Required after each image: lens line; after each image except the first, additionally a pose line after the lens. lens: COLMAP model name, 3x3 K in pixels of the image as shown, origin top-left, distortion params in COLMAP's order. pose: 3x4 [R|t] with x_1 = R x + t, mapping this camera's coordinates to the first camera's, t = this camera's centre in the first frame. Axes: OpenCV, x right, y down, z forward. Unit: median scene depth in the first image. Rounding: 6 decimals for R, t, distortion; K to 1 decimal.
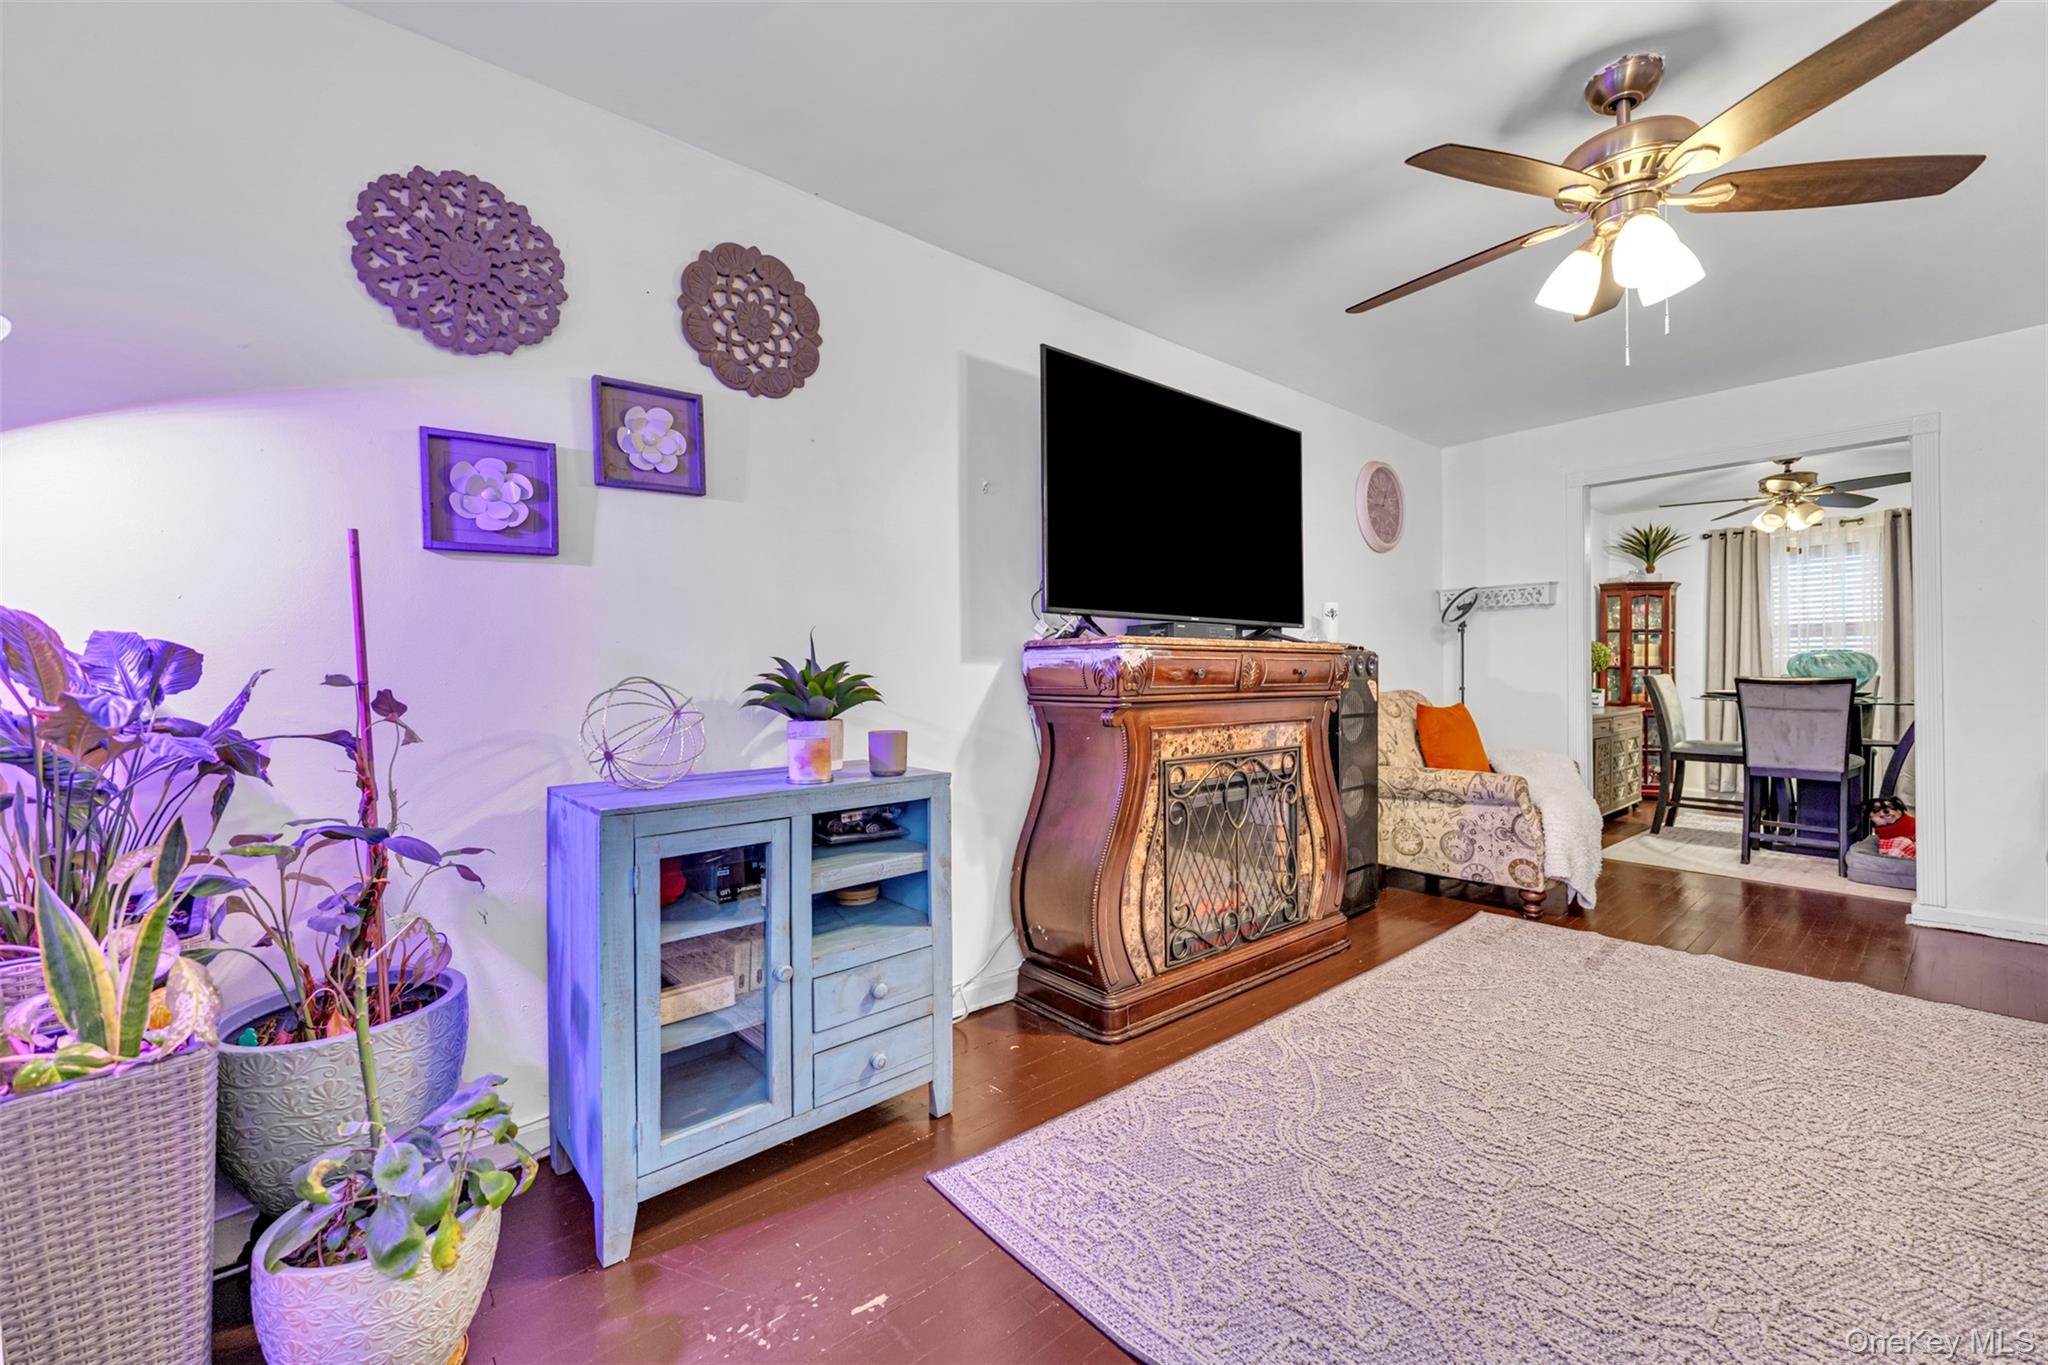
lens RADIAL K [[832.5, 0, 1021.6], [0, 832.5, 679.7], [0, 0, 1]] dist [0.001523, 0.000222]
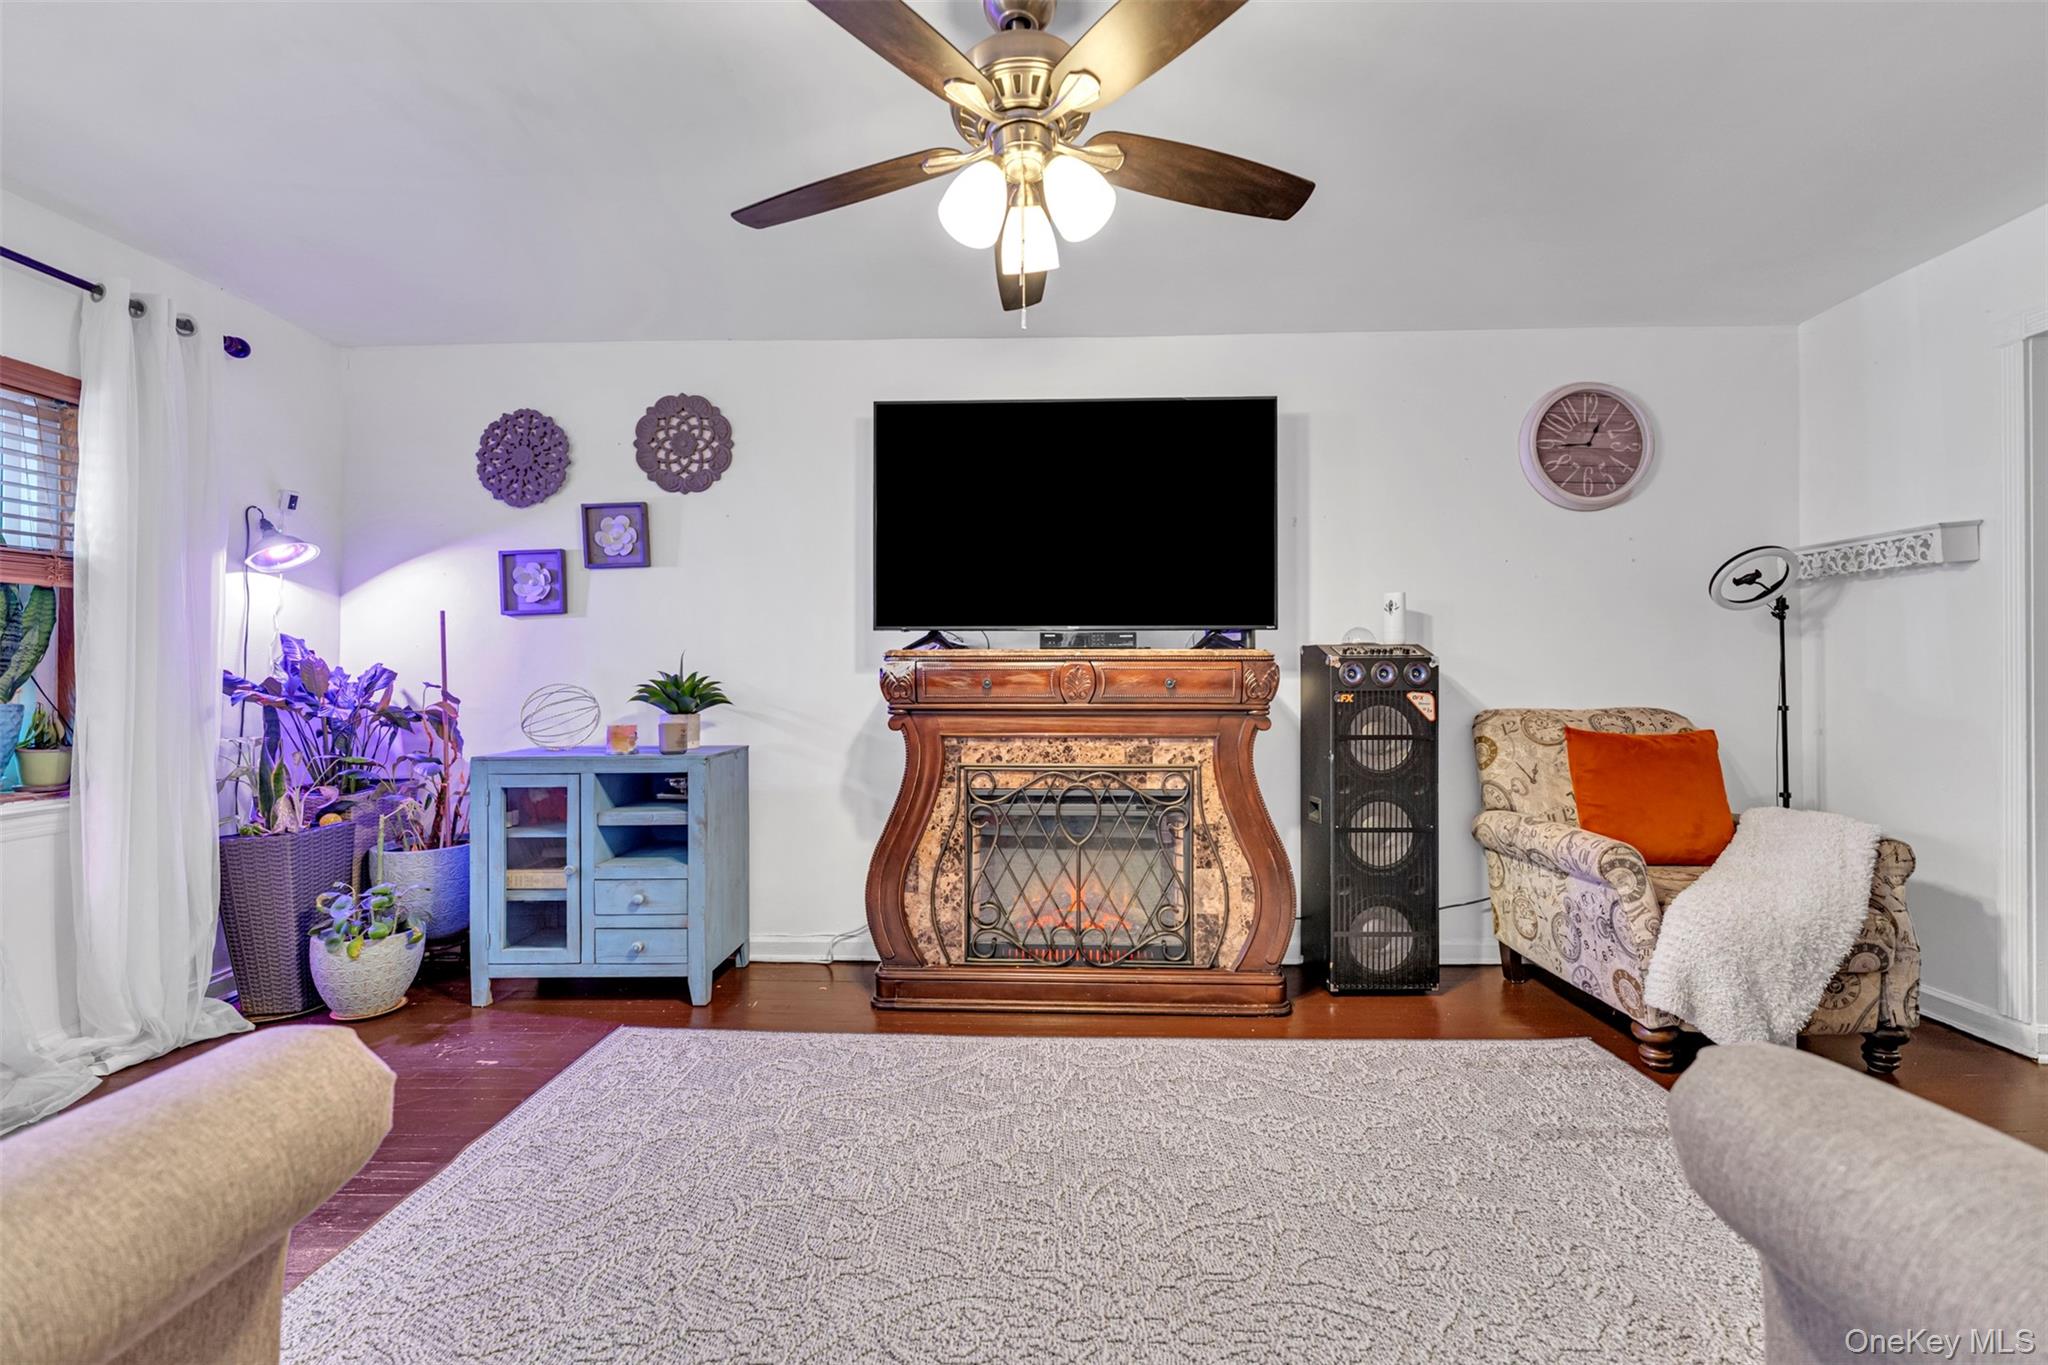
lens RADIAL K [[832.5, 0, 1014.5], [0, 832.5, 678.6], [0, 0, 1]] dist [0.001523, 0.000222]
pose [[0.734373, 0.004626, -0.678730, 0.948401], [-0.006494, 0.999979, -0.000211, -0.013853], [0.678715, 0.004563, 0.734388, 0.268160]]
